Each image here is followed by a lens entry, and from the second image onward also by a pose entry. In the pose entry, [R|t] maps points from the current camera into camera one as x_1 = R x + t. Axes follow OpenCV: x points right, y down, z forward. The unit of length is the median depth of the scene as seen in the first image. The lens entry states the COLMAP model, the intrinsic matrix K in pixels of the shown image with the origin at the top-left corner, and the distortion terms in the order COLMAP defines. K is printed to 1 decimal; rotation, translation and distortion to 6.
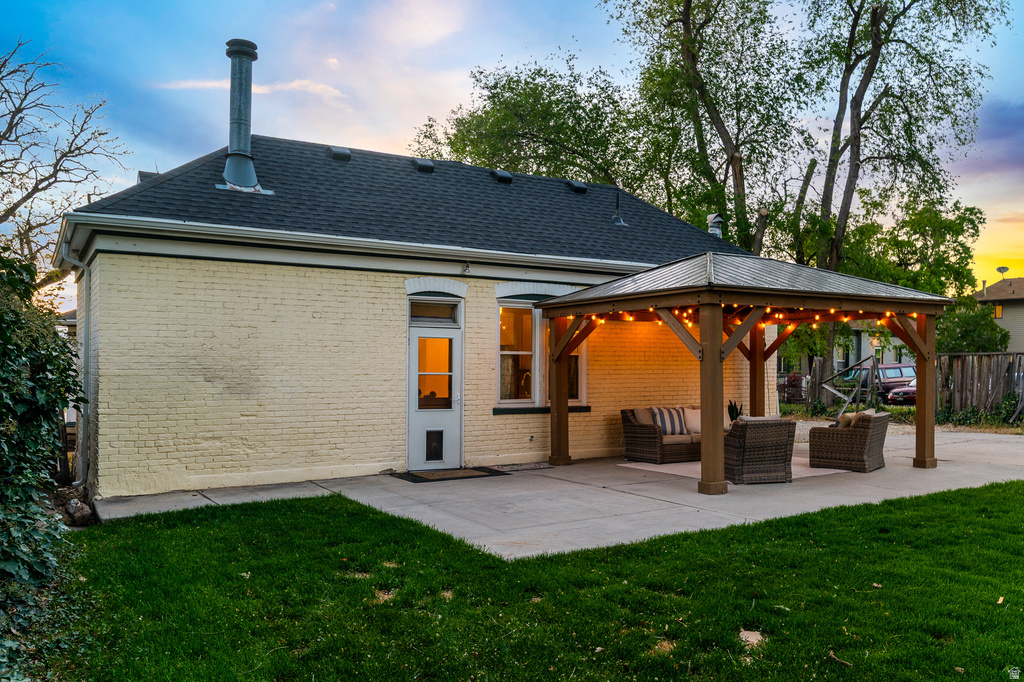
lens RADIAL K [[801.1, 0, 511.2], [0, 801.1, 348.6], [0, 0, 1]] dist [0.002541, -0.006167]
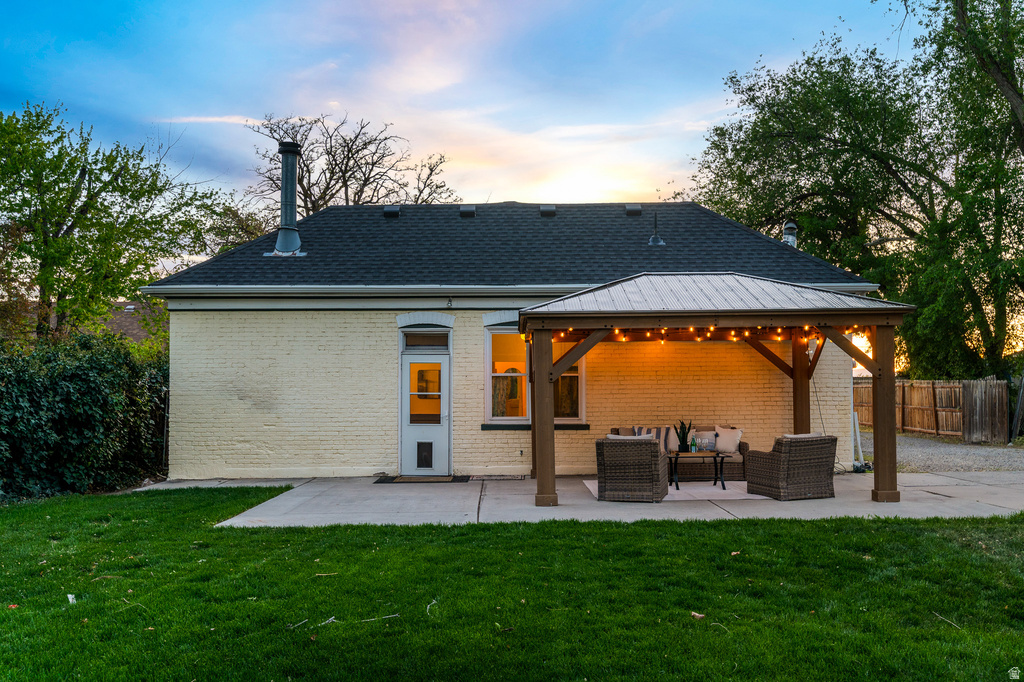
lens RADIAL K [[851.8, 0, 515.1], [0, 851.8, 341.6], [0, 0, 1]] dist [-0.000596, 0.002702]
pose [[0.855438, -0.032301, -0.516897, 0.664523], [0.018044, 0.999306, -0.032584, -0.001729], [0.517591, 0.018546, 0.855427, -0.001946]]
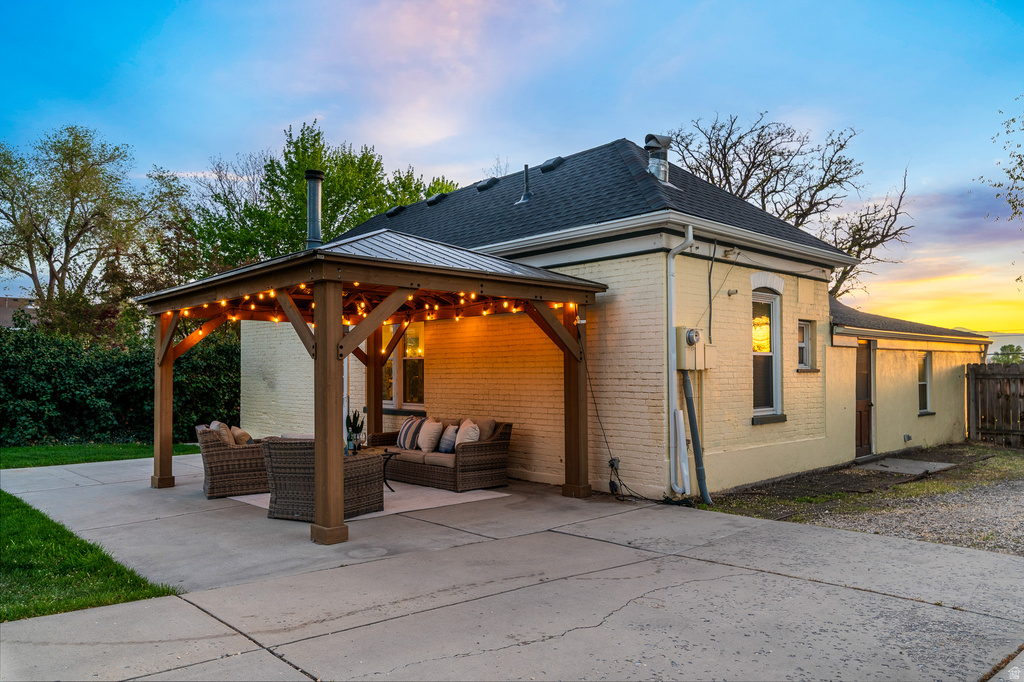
lens RADIAL K [[703.1, 0, 510.4], [0, 703.1, 345.5], [0, 0, 1]] dist [0.038043, 0.001306]
pose [[0.203961, -0.039217, -0.978193, 1.065587], [0.025098, 0.999078, -0.034821, 0.027453], [0.978657, -0.017448, 0.204757, 1.038870]]
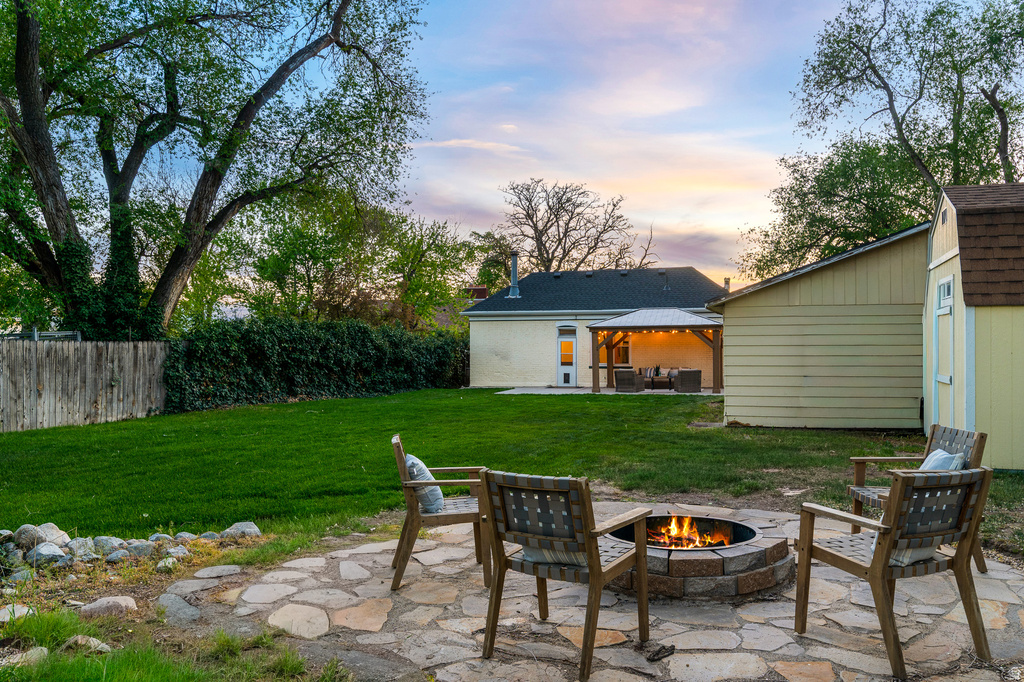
lens RADIAL K [[773.1, 0, 512.7], [0, 773.1, 339.9], [0, 0, 1]] dist [-0.002607, -0.000084]
pose [[0.668353, -0.008241, -0.743798, 1.866578], [0.022655, 0.999700, 0.009280, -0.049594], [0.743499, -0.023053, 0.668340, -1.027679]]
